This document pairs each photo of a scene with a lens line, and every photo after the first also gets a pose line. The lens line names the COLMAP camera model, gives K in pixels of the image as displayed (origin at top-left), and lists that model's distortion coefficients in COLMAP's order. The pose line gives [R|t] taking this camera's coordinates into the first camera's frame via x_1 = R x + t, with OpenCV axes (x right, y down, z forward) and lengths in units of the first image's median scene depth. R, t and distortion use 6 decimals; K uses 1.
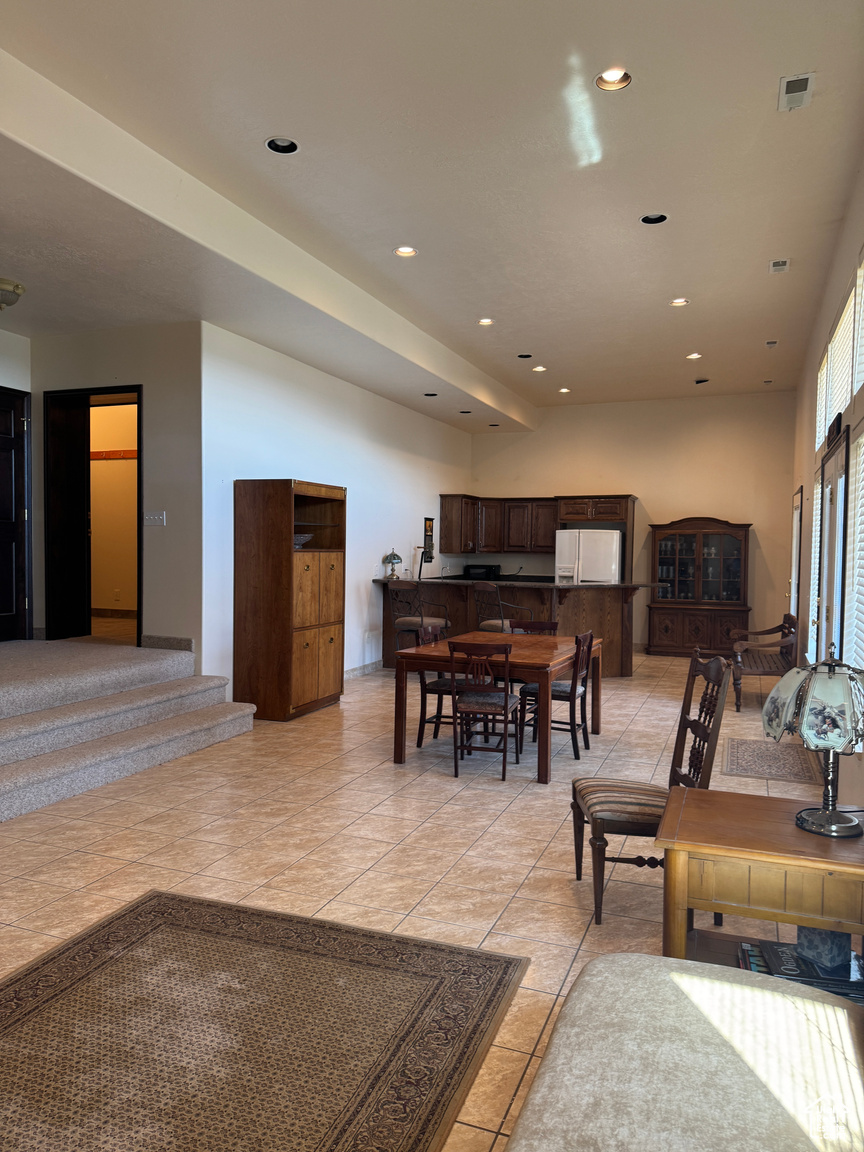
lens RADIAL K [[813.4, 0, 432.0], [0, 813.4, 569.8], [0, 0, 1]] dist [0.044302, -0.046281]
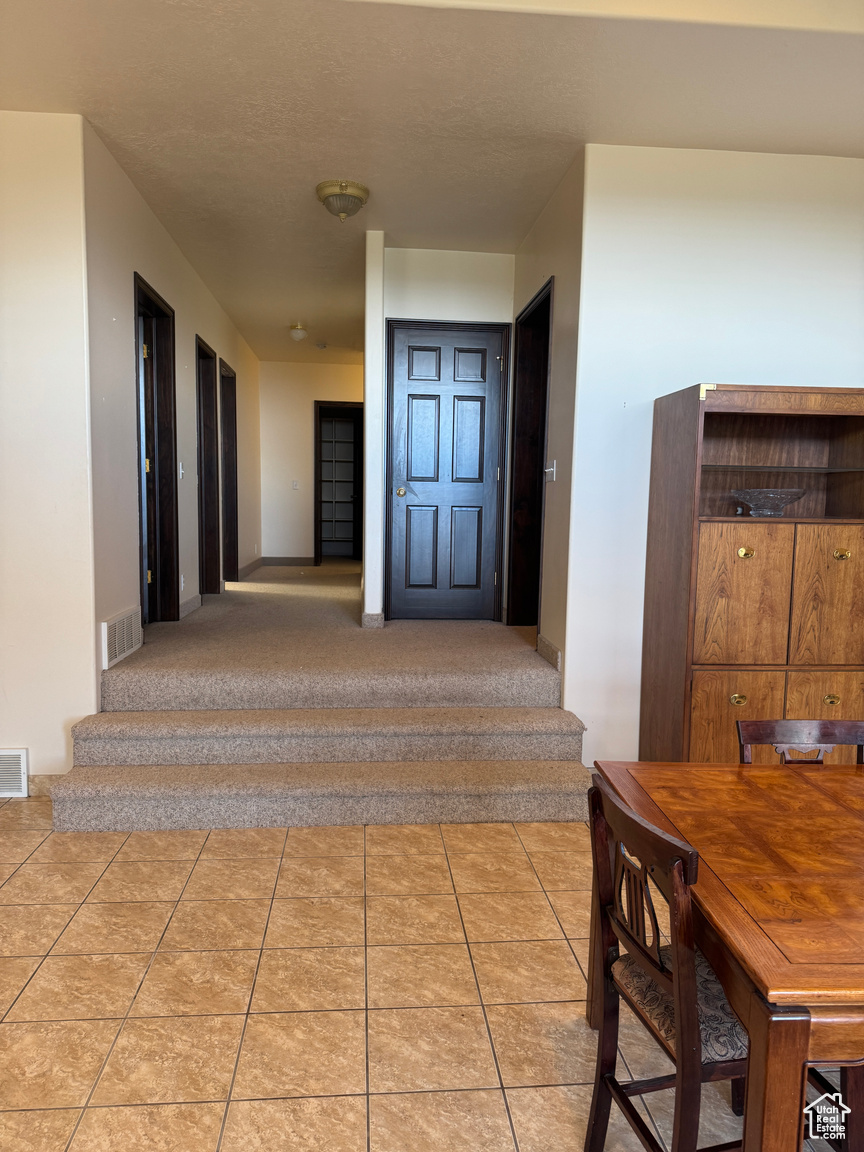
lens RADIAL K [[813.4, 0, 432.0], [0, 813.4, 569.8], [0, 0, 1]] dist [0.044302, -0.046281]
pose [[0.433422, 0.077189, -0.897879, 0.304077], [-0.035078, 0.997015, 0.068779, -0.027336], [0.900508, 0.001685, 0.434836, 0.771945]]
